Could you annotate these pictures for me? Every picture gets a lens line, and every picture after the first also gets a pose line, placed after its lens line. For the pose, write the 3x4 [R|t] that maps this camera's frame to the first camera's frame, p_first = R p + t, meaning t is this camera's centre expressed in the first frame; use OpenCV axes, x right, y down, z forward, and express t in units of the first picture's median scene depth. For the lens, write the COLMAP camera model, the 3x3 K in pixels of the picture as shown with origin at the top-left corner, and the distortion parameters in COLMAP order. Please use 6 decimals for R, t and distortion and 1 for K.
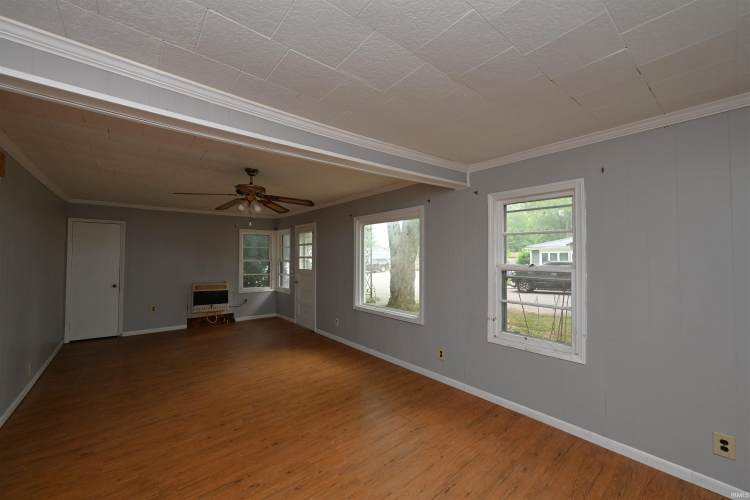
lens RADIAL K [[296.8, 0, 378.0], [0, 296.8, 251.6], [0, 0, 1]] dist [-0.001429, 0.000347]
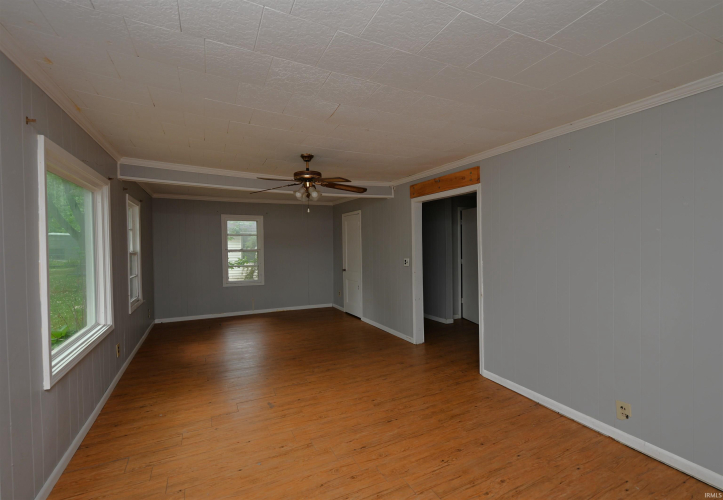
lens RADIAL K [[313.9, 0, 344.5], [0, 313.9, 247.2], [0, 0, 1]] dist [-0.001042, -0.000446]
pose [[-0.960284, 0.005595, 0.278967, -0.799626], [0.004034, 0.999973, -0.006170, 0.035599], [-0.278994, -0.004800, -0.960281, 1.883272]]
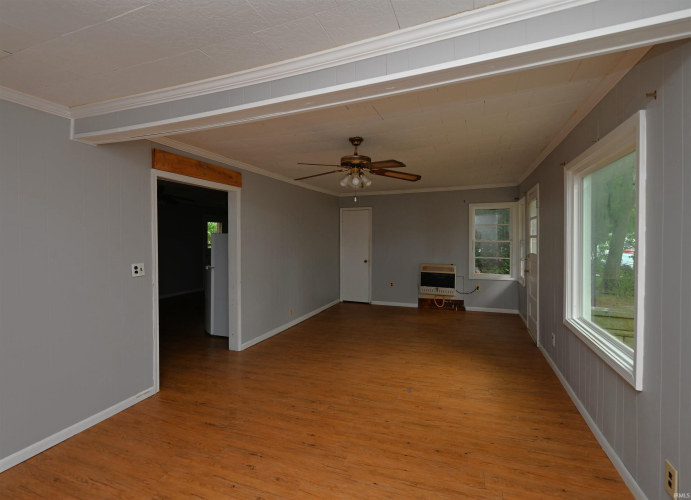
lens RADIAL K [[330.4, 0, 343.5], [0, 330.4, 244.7], [0, 0, 1]] dist [-0.001746, 0.000101]
pose [[0.483155, 0.014129, -0.875421, 0.409476], [0.021515, 0.999376, 0.028004, 0.013972], [0.875271, -0.032365, 0.482550, 0.454799]]
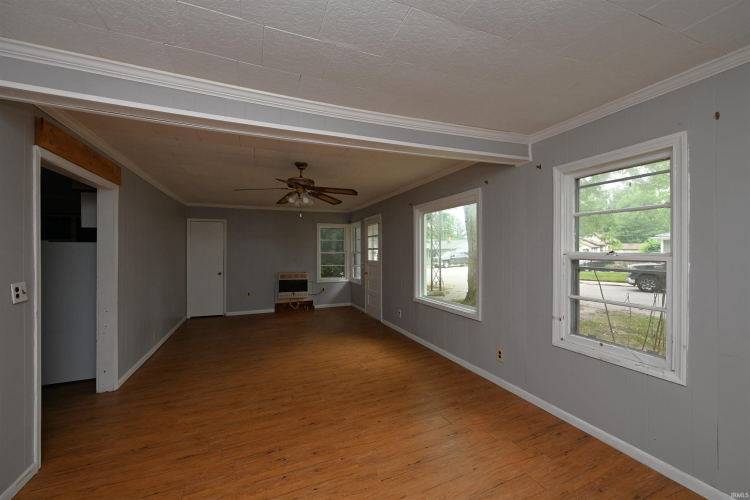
lens RADIAL K [[296.8, 0, 380.2], [0, 296.8, 252.5], [0, 0, 1]] dist [-0.001429, 0.000347]
pose [[0.957430, -0.004845, -0.288624, 0.137968], [0.011754, 0.999684, 0.022209, 0.018042], [0.288425, -0.024656, 0.957185, 0.062738]]
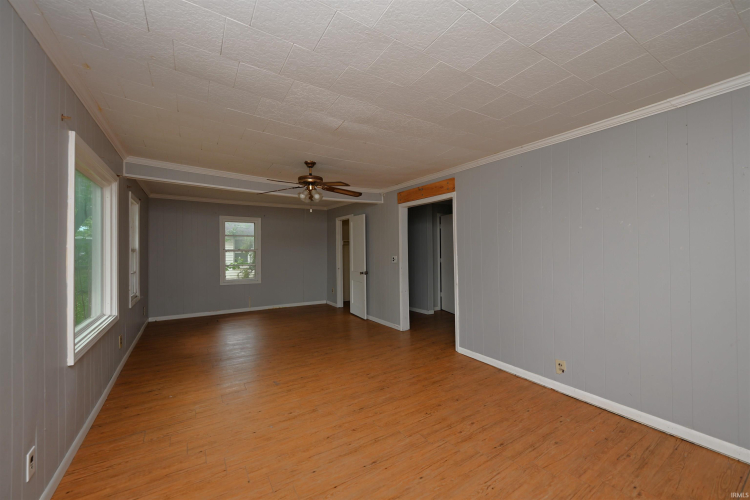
lens RADIAL K [[296.8, 0, 373.9], [0, 296.8, 244.0], [0, 0, 1]] dist [-0.001429, 0.000347]
pose [[-0.989331, 0.006291, 0.145549, -0.791373], [0.000977, 0.999331, -0.036552, 0.073337], [-0.145682, -0.036019, -0.988676, 1.981130]]
